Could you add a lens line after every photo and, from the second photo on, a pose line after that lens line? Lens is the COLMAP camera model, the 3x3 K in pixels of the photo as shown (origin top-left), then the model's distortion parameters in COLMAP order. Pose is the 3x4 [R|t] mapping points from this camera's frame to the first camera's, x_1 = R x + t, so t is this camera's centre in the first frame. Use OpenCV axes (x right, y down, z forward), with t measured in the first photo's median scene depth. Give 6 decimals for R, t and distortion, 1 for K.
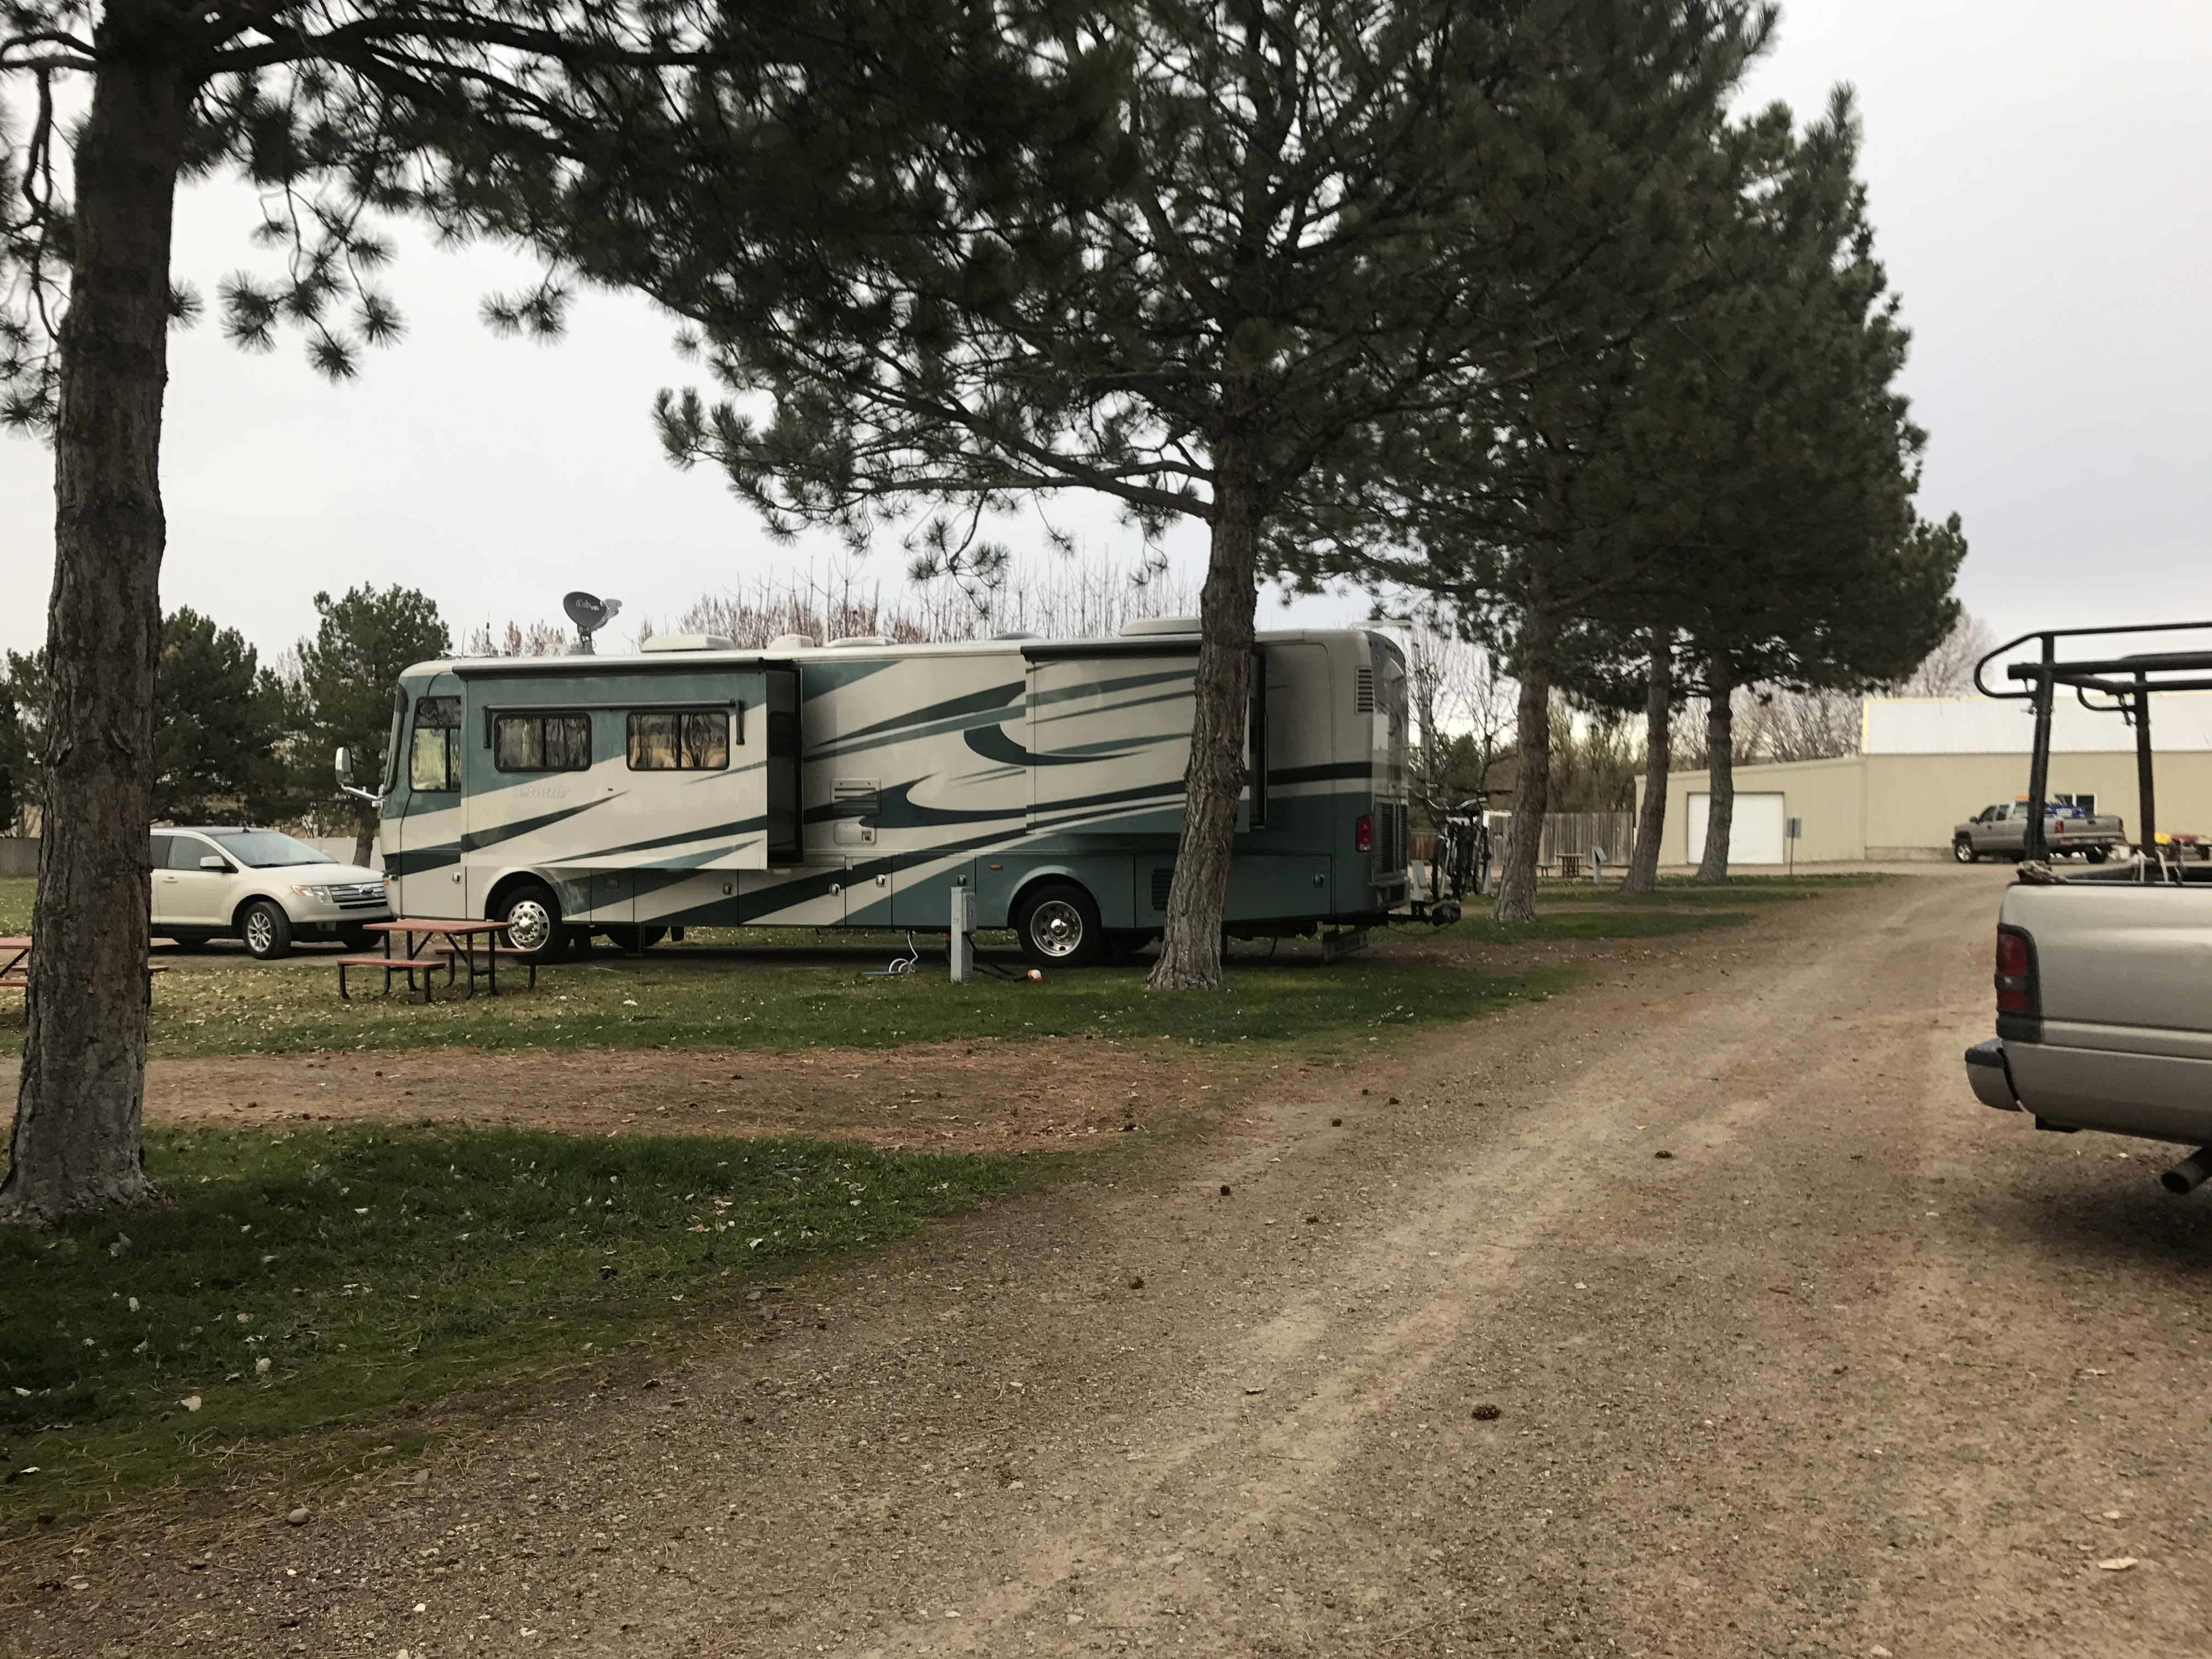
lens RADIAL K [[1818.9, 0, 1106.9], [0, 1818.9, 824.1], [0, 0, 1]] dist [-0.003350, -0.003803]
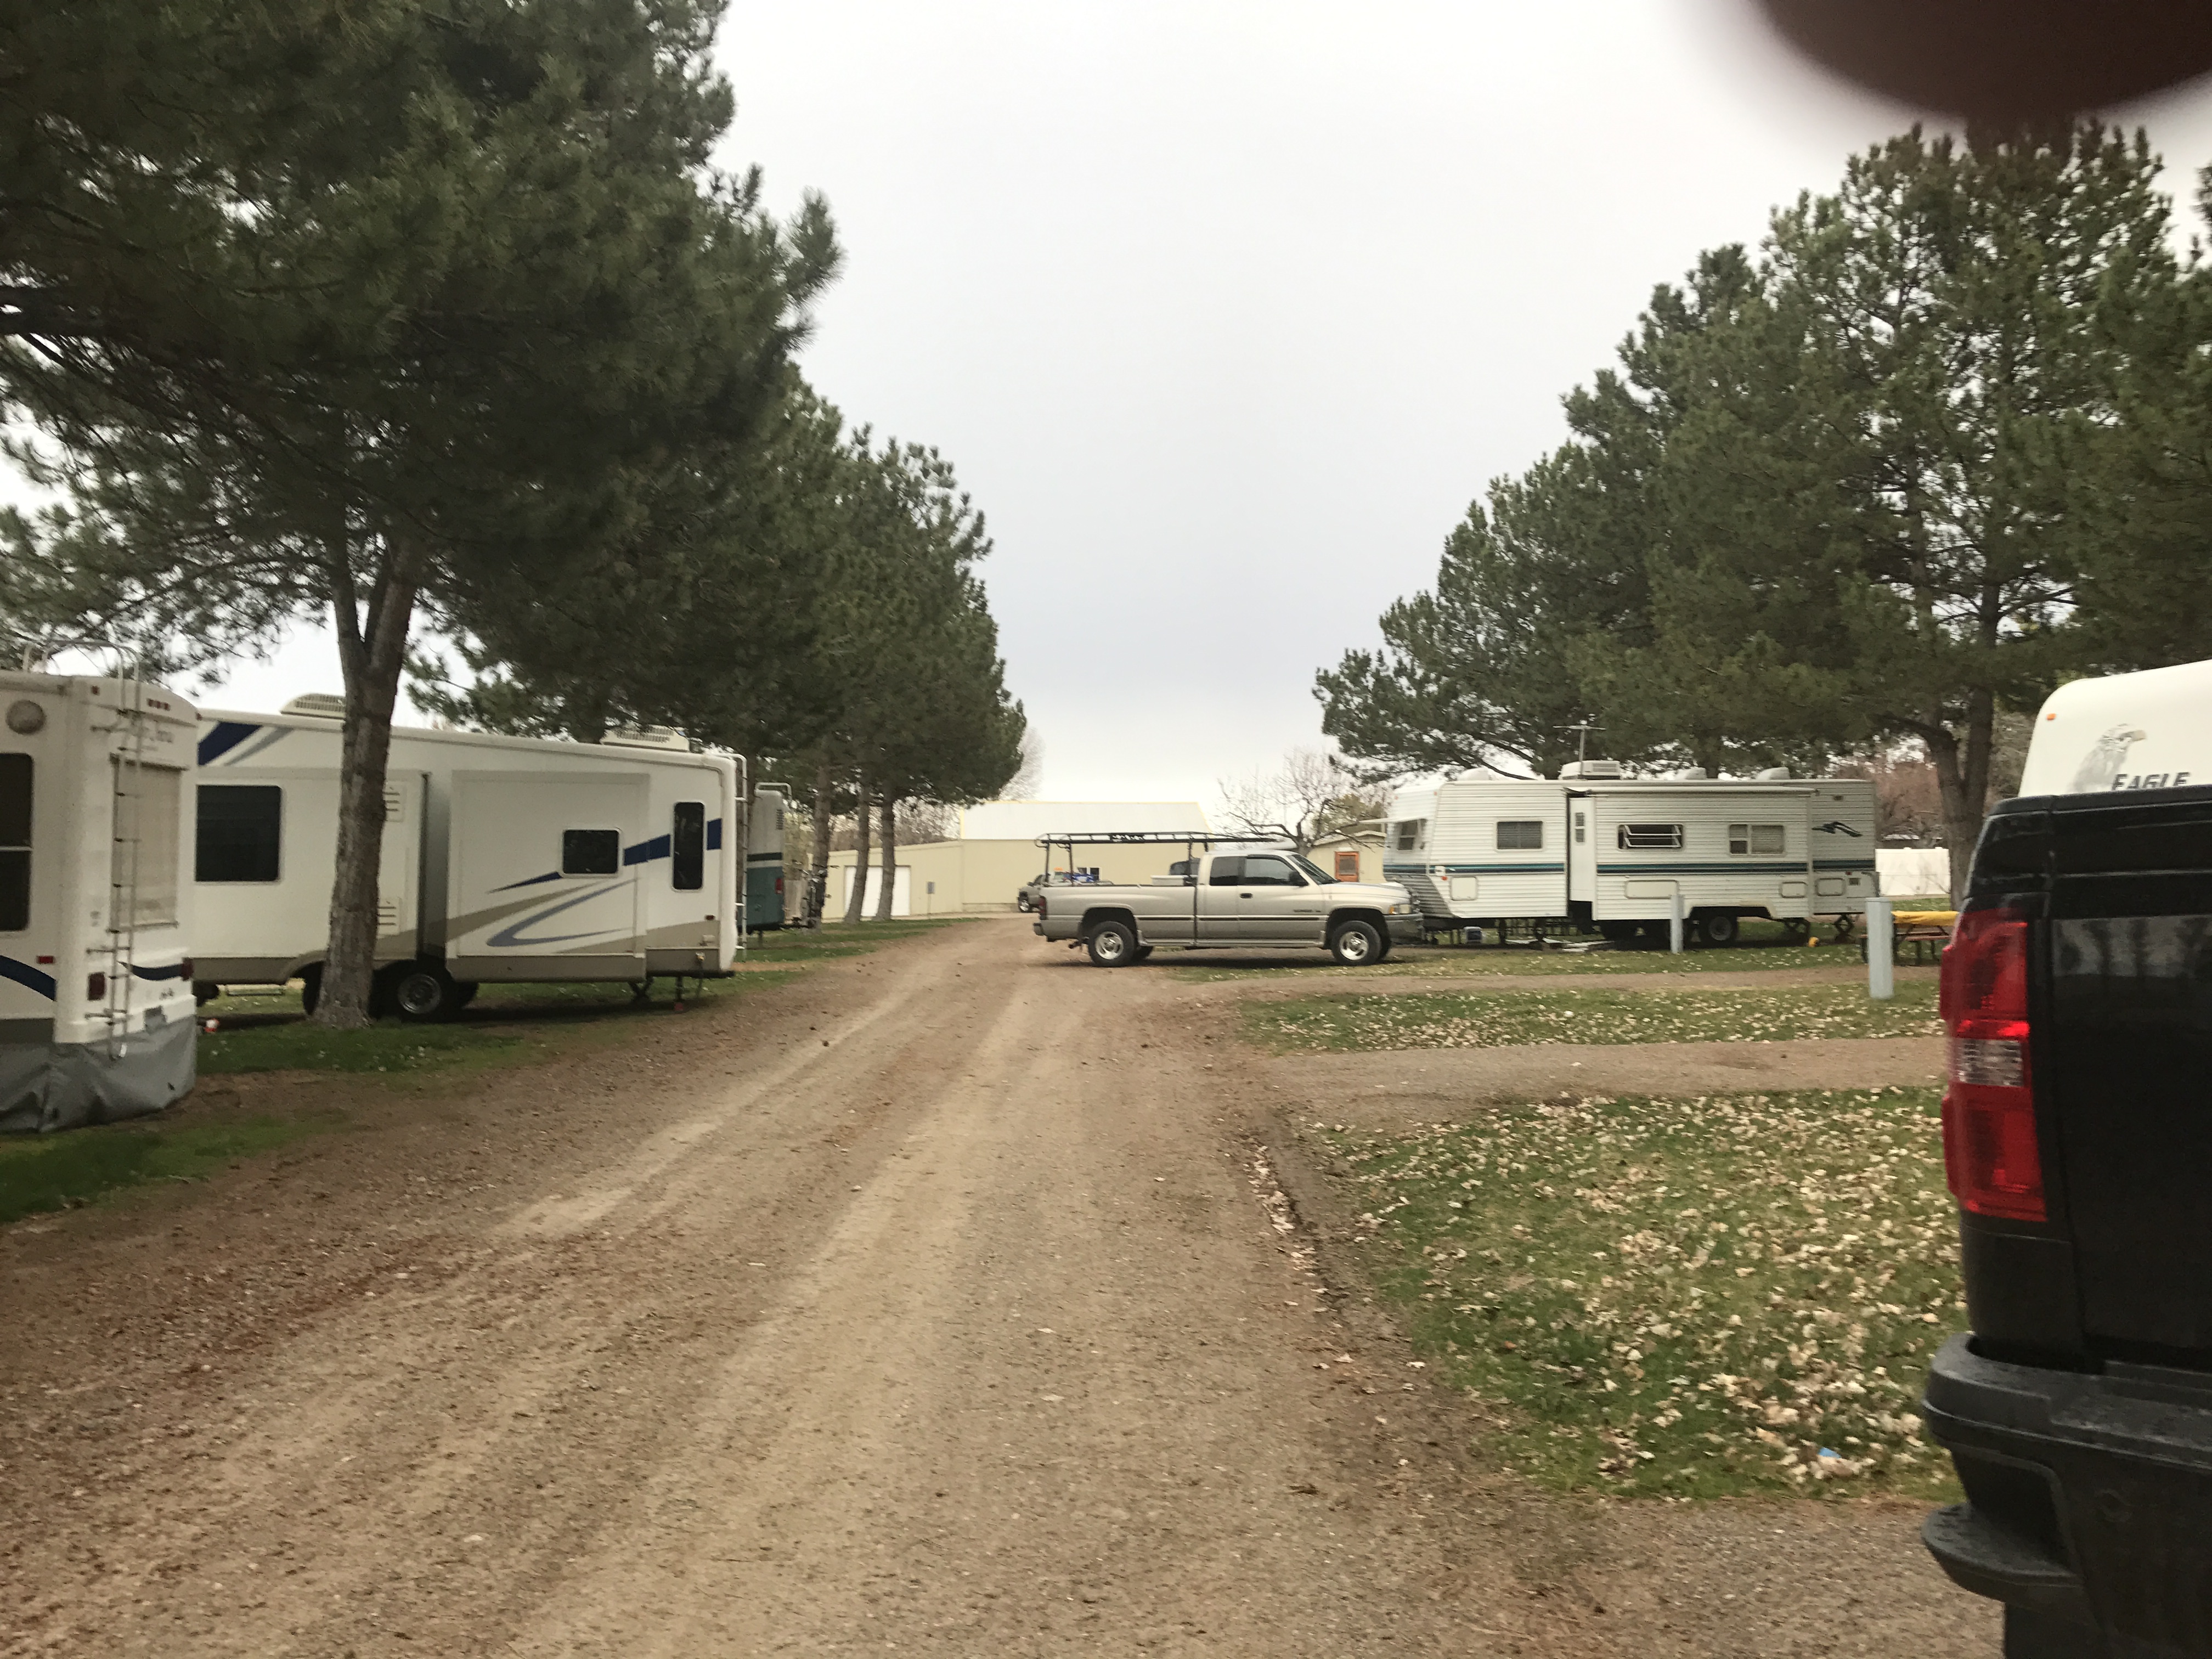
lens RADIAL K [[1818.9, 0, 1105.2], [0, 1818.9, 828.9], [0, 0, 1]] dist [-0.003350, -0.003803]
pose [[0.883284, 0.011559, 0.468695, -0.439360], [0.005641, 0.999362, -0.035278, 0.013396], [-0.468804, 0.033805, 0.882655, -0.906764]]
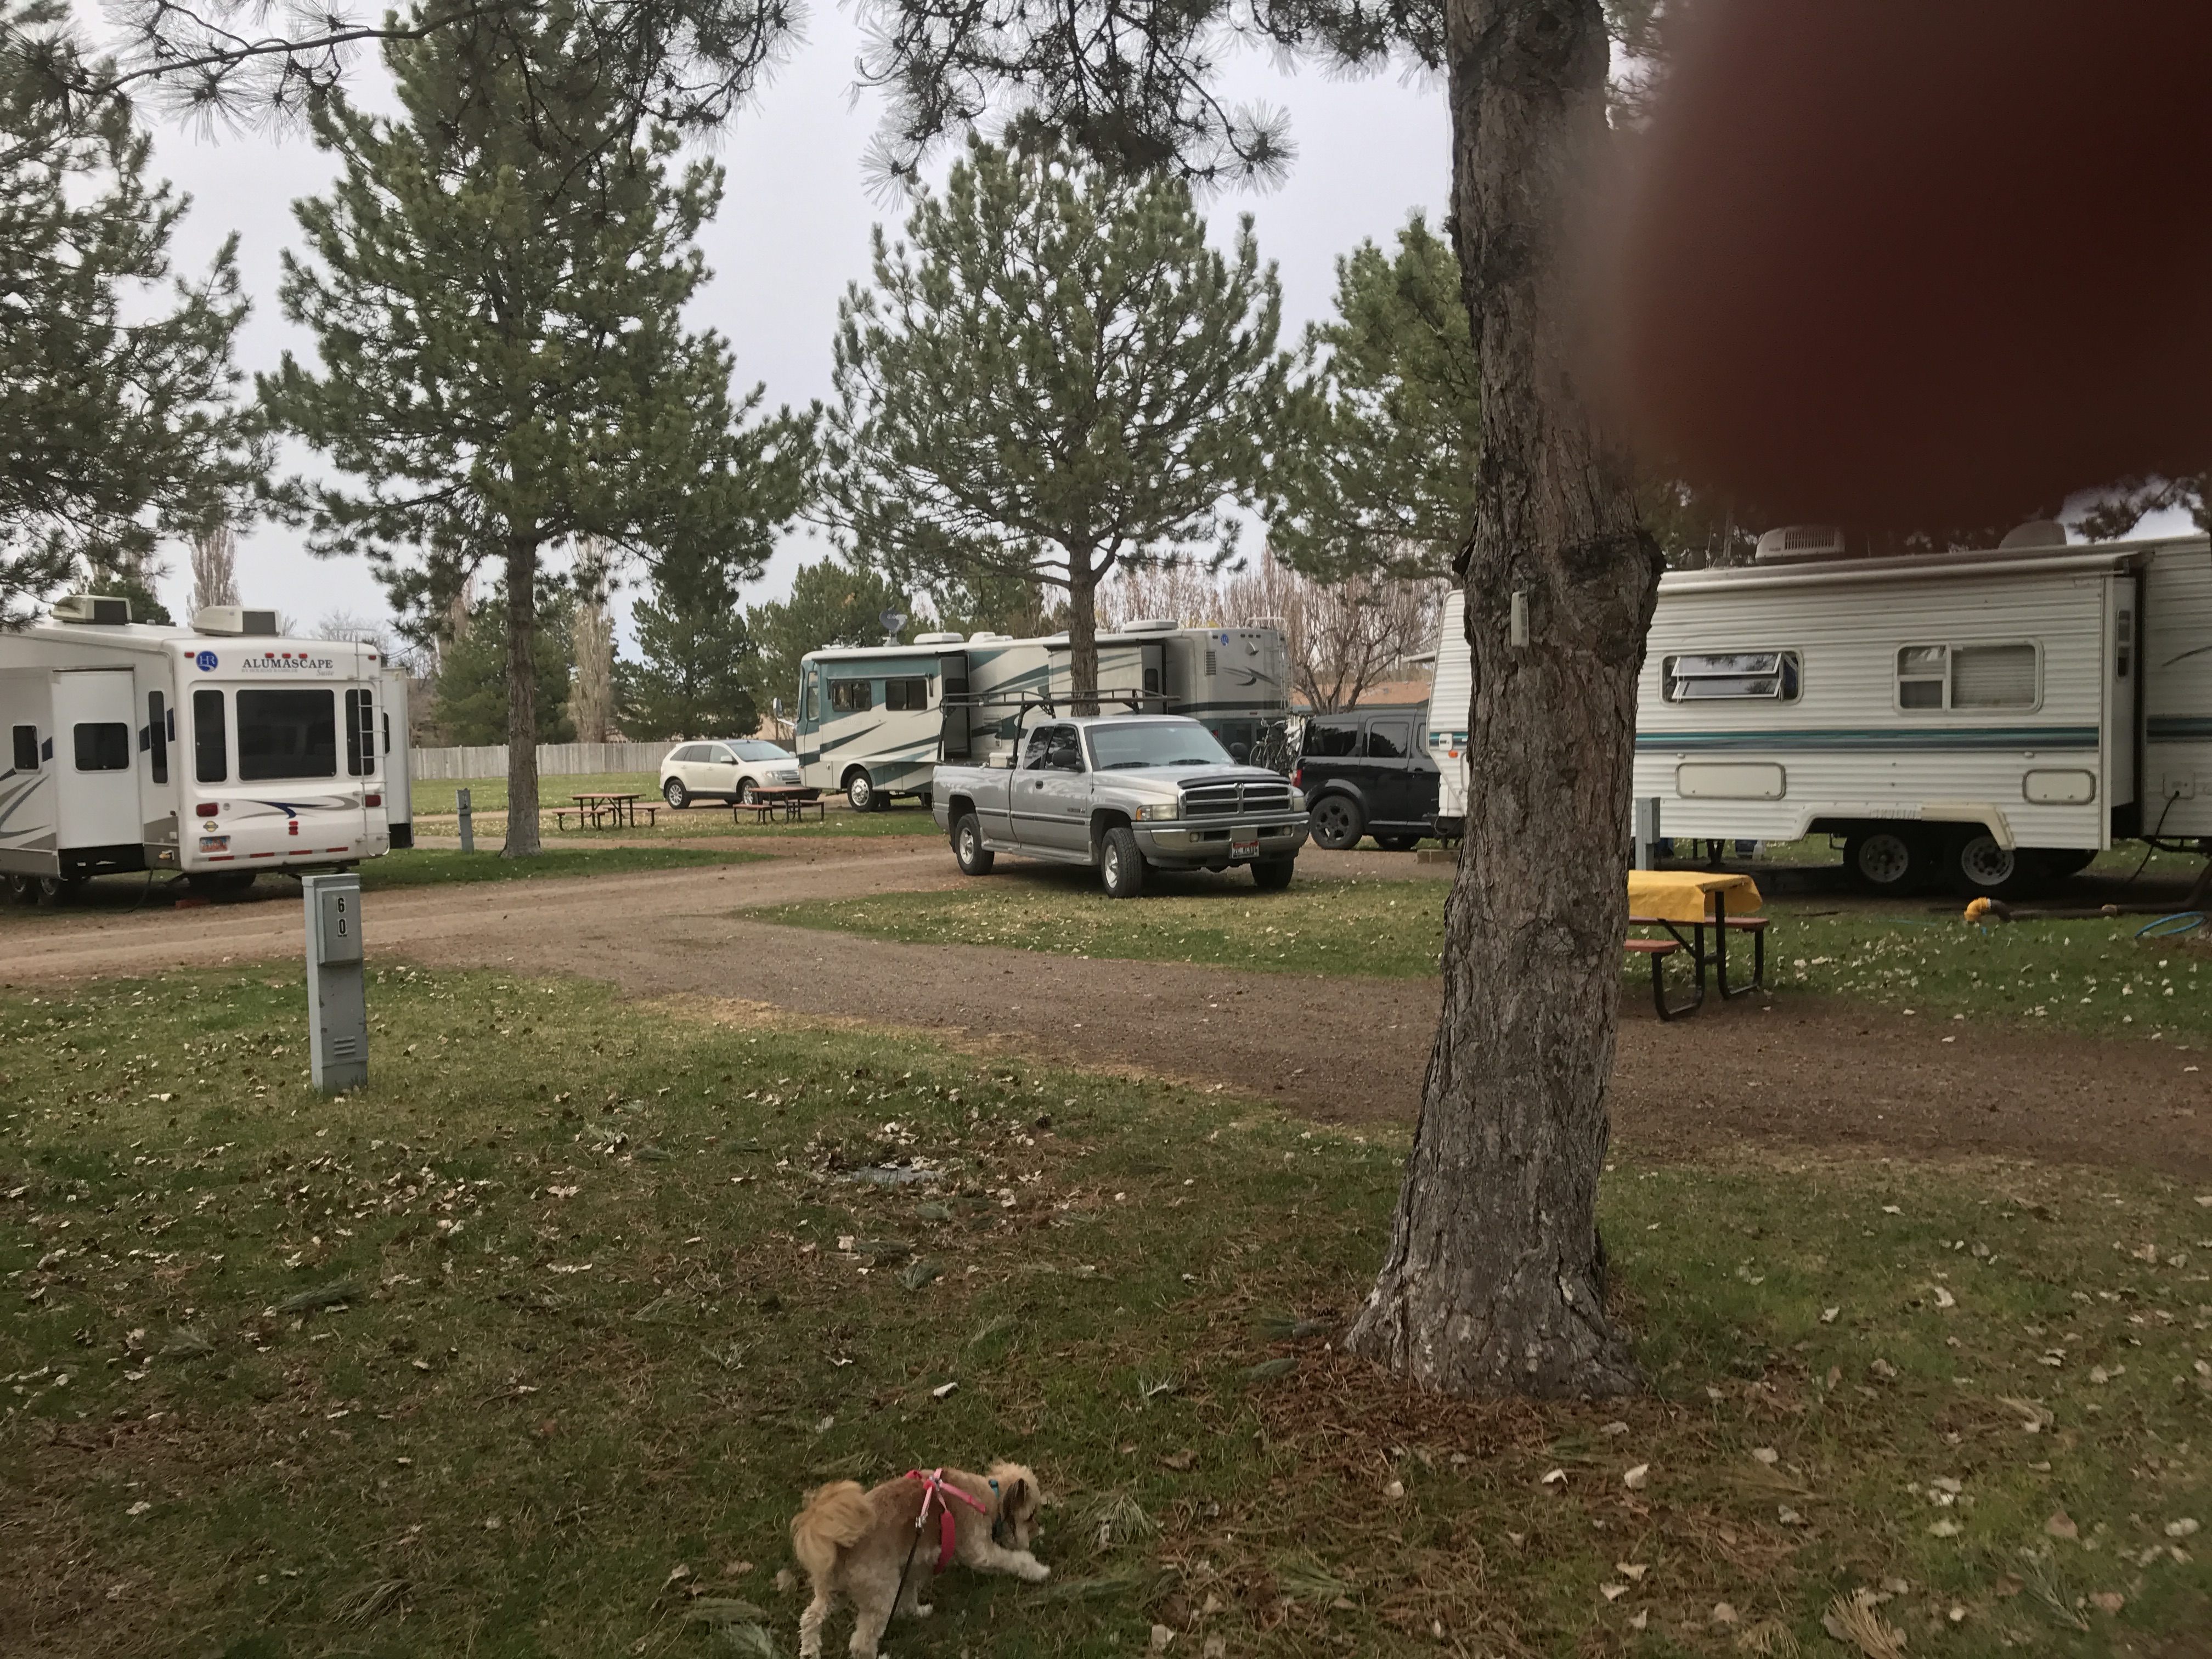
lens RADIAL K [[1818.9, 0, 1106.4], [0, 1818.9, 828.9], [0, 0, 1]] dist [-0.003350, -0.003803]
pose [[0.924044, 0.008916, -0.382183, 0.624949], [0.015221, 0.998077, 0.060086, -0.014831], [0.381984, -0.061339, 0.922131, -0.628629]]
